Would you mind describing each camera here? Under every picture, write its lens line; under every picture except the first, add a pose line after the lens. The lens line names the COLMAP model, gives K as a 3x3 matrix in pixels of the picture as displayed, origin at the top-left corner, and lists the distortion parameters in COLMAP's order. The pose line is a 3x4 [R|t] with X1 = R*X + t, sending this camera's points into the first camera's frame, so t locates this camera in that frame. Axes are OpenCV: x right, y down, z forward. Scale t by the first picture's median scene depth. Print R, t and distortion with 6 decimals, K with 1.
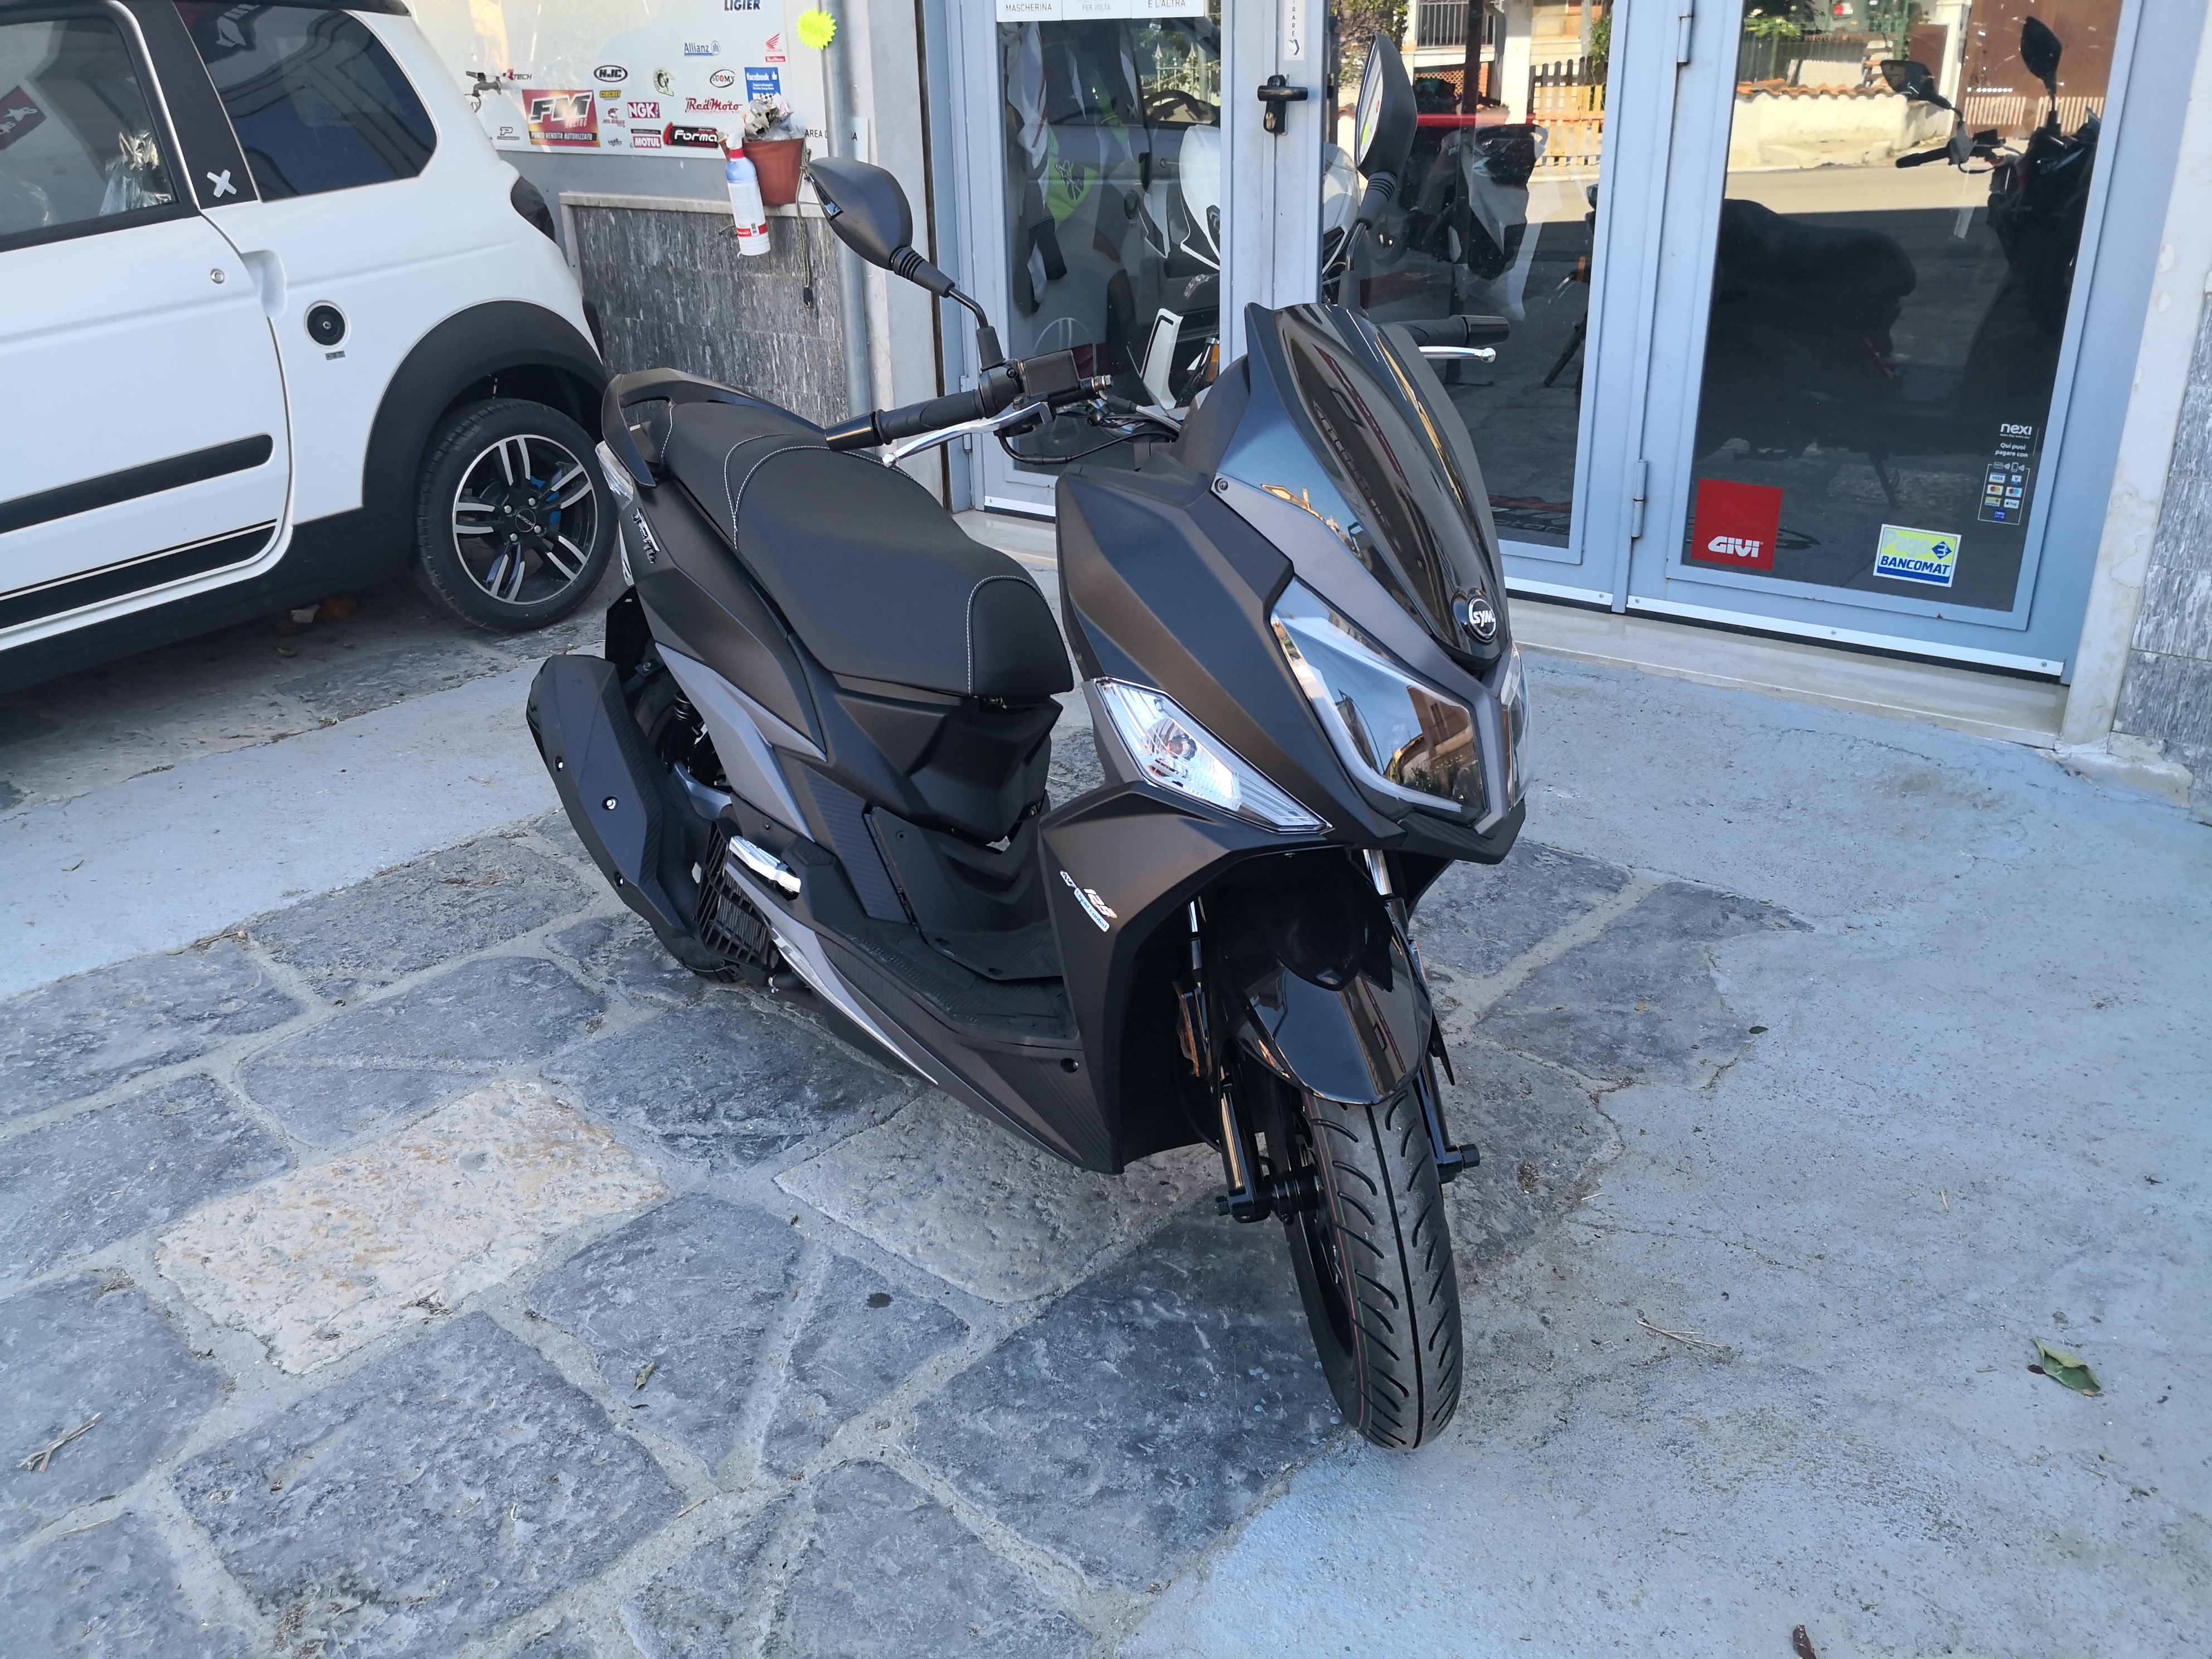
lens RADIAL K [[1805.9, 0, 1096.9], [0, 1805.9, 829.7], [0, 0, 1]] dist [0.020544, -0.039499]
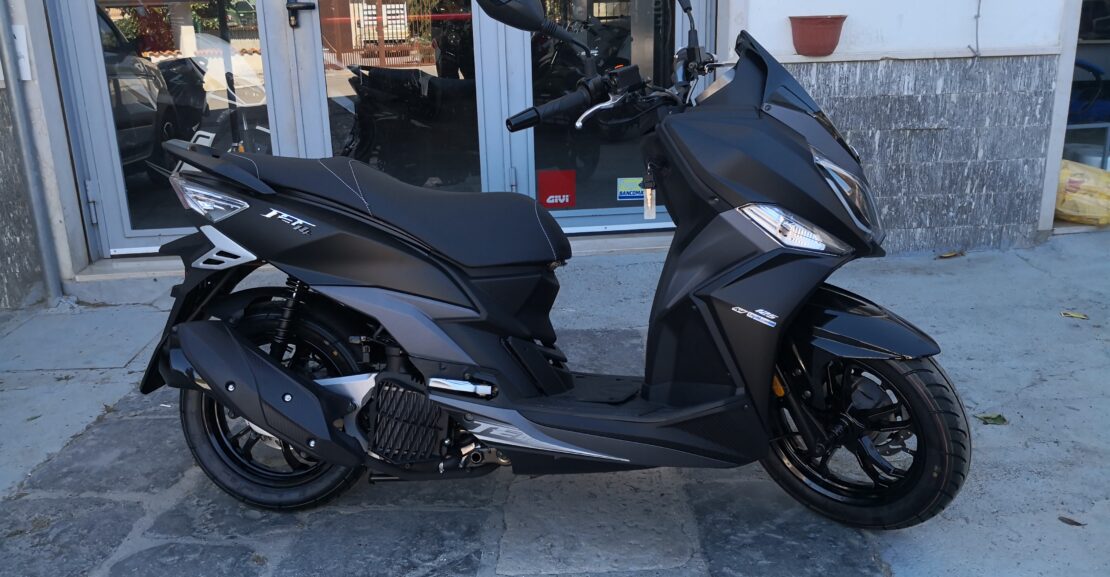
lens RADIAL K [[906.2, 0, 555.7], [0, 906.2, 289.8], [0, 0, 1]] dist [0.012683, -0.025959]
pose [[0.741853, -0.190767, 0.642854, -0.464521], [0.280106, 0.959193, -0.038602, -0.007152], [-0.609257, 0.208704, 0.765015, 0.204544]]
